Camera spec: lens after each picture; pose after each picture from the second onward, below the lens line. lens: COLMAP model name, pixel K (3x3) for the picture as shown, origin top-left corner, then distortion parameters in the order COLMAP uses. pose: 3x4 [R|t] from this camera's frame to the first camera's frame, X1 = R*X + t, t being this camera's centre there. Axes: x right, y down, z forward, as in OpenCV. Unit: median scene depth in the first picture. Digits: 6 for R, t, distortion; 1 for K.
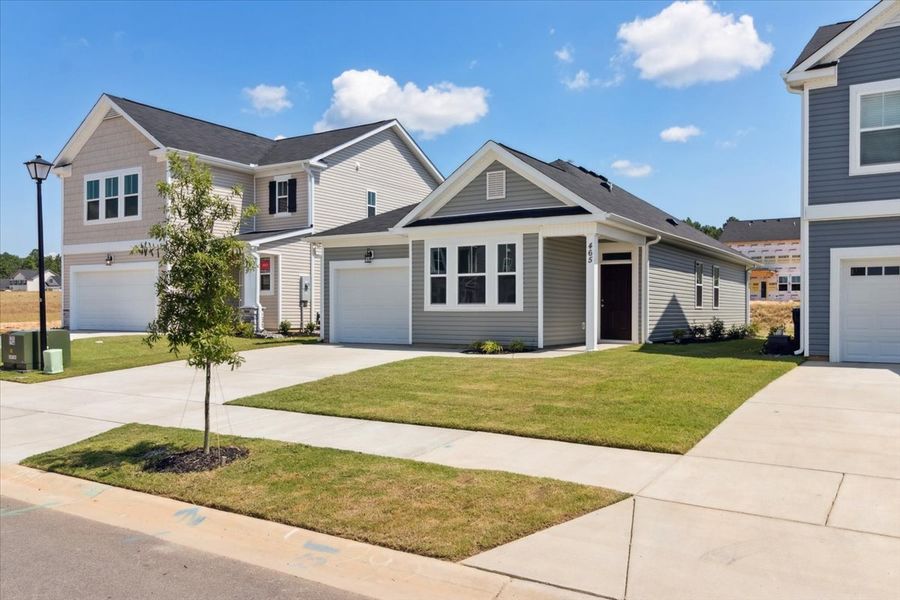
lens RADIAL K [[718.6, 0, 448.8], [0, 718.6, 305.5], [0, 0, 1]] dist [-0.001927, 0.008309]
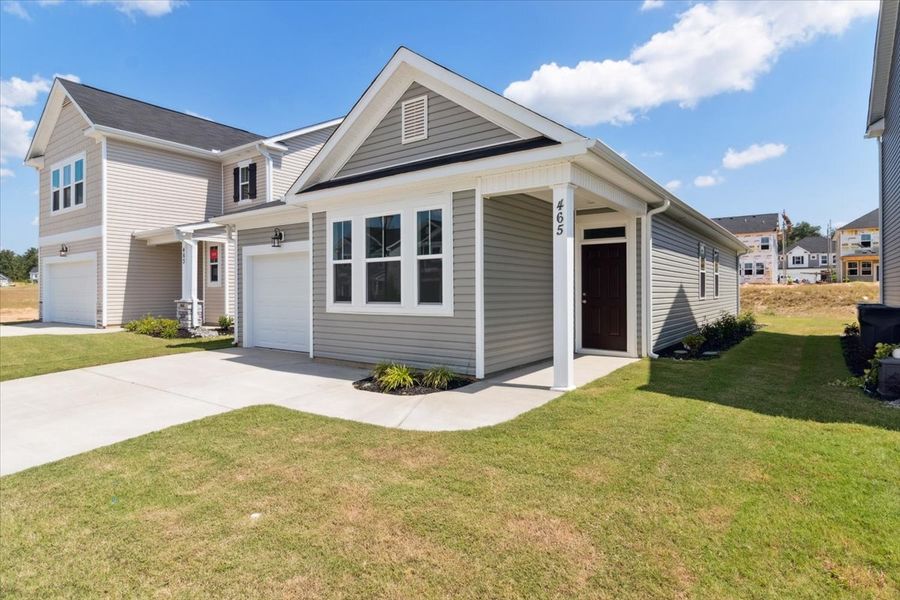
lens RADIAL K [[487.9, 0, 449.6], [0, 487.9, 284.9], [0, 0, 1]] dist [0.007842, 0.000674]
pose [[0.997791, -0.007439, -0.066016, 0.119842], [0.007205, 0.999967, -0.003785, -0.016914], [0.066042, 0.003301, 0.997811, 0.540696]]
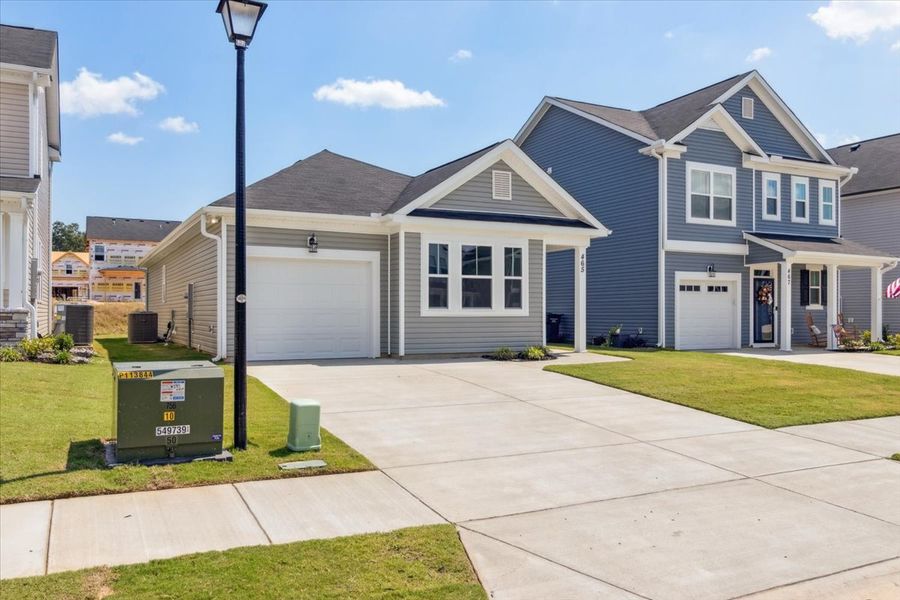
lens RADIAL K [[718.6, 0, 450.1], [0, 718.6, 303.4], [0, 0, 1]] dist [-0.001927, 0.008309]
pose [[0.508998, 0.010343, 0.860706, -0.764406], [-0.007682, 0.999943, -0.007473, -0.001449], [-0.860733, -0.002808, 0.509048, 0.544364]]
